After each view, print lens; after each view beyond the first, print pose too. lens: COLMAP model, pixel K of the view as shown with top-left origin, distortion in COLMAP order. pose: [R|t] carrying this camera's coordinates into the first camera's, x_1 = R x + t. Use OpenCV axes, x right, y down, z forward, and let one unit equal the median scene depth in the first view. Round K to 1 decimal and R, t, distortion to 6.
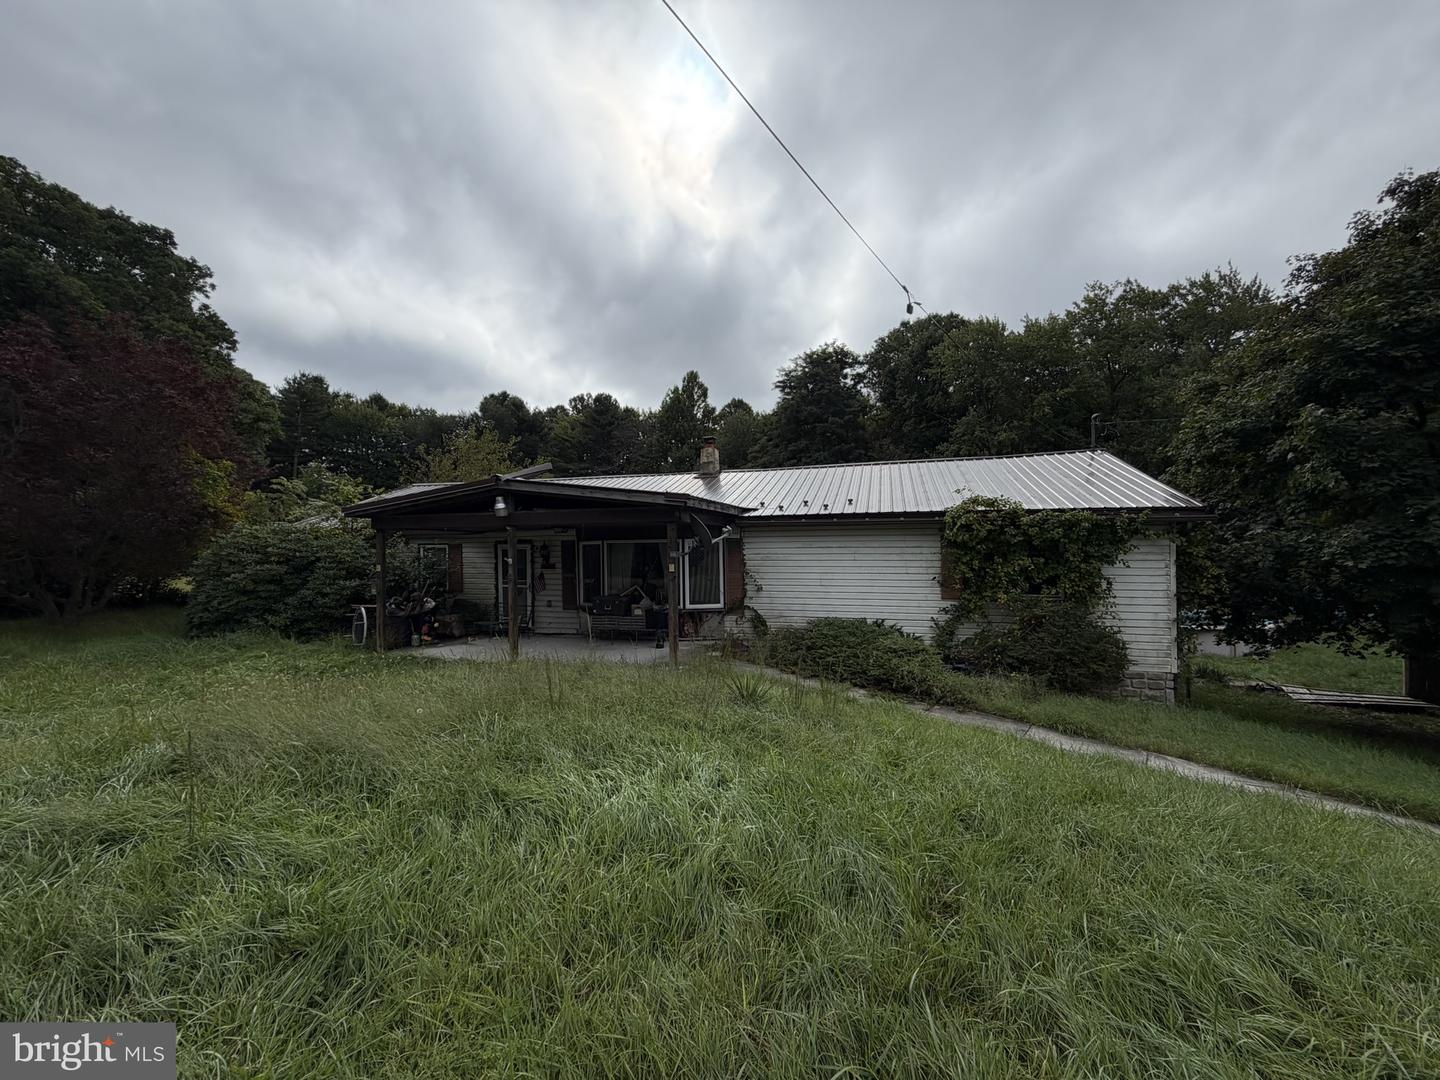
lens RADIAL K [[572.3, 0, 719.3], [0, 572.3, 544.2], [0, 0, 1]] dist [0.004501, -0.000861]
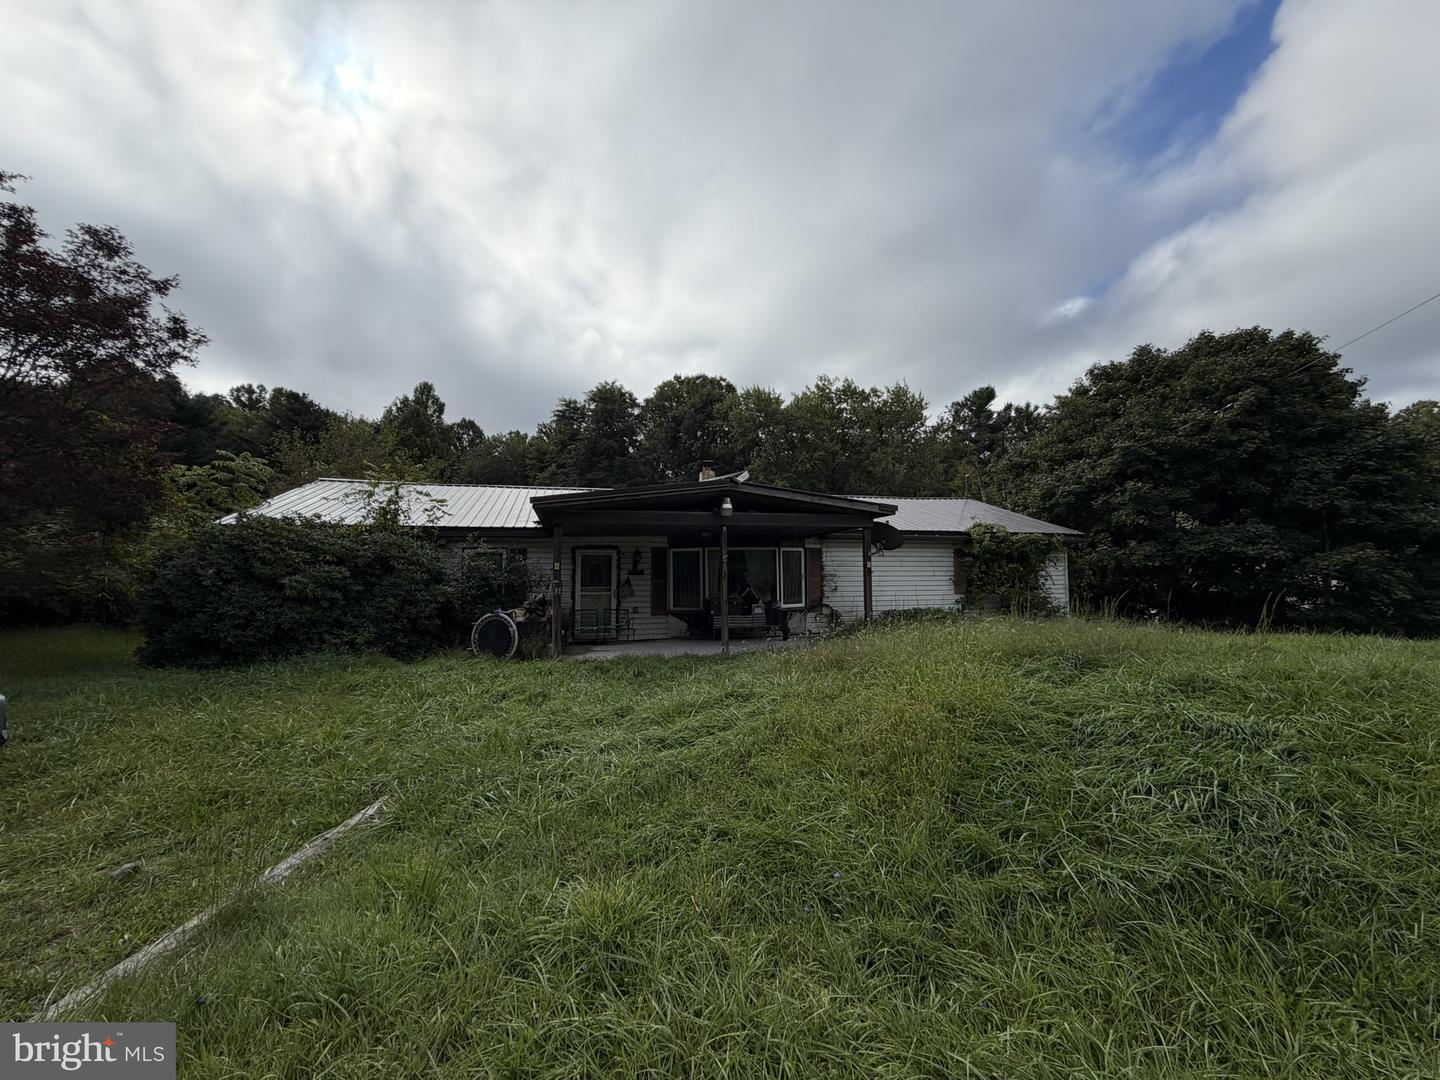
lens RADIAL K [[572.3, 0, 715.9], [0, 572.3, 537.4], [0, 0, 1]] dist [0.004501, -0.000861]
pose [[0.857063, 0.039006, 0.513733, -0.700517], [-0.000289, 0.997166, -0.075230, 0.053255], [-0.515212, 0.064329, 0.854645, 0.073016]]
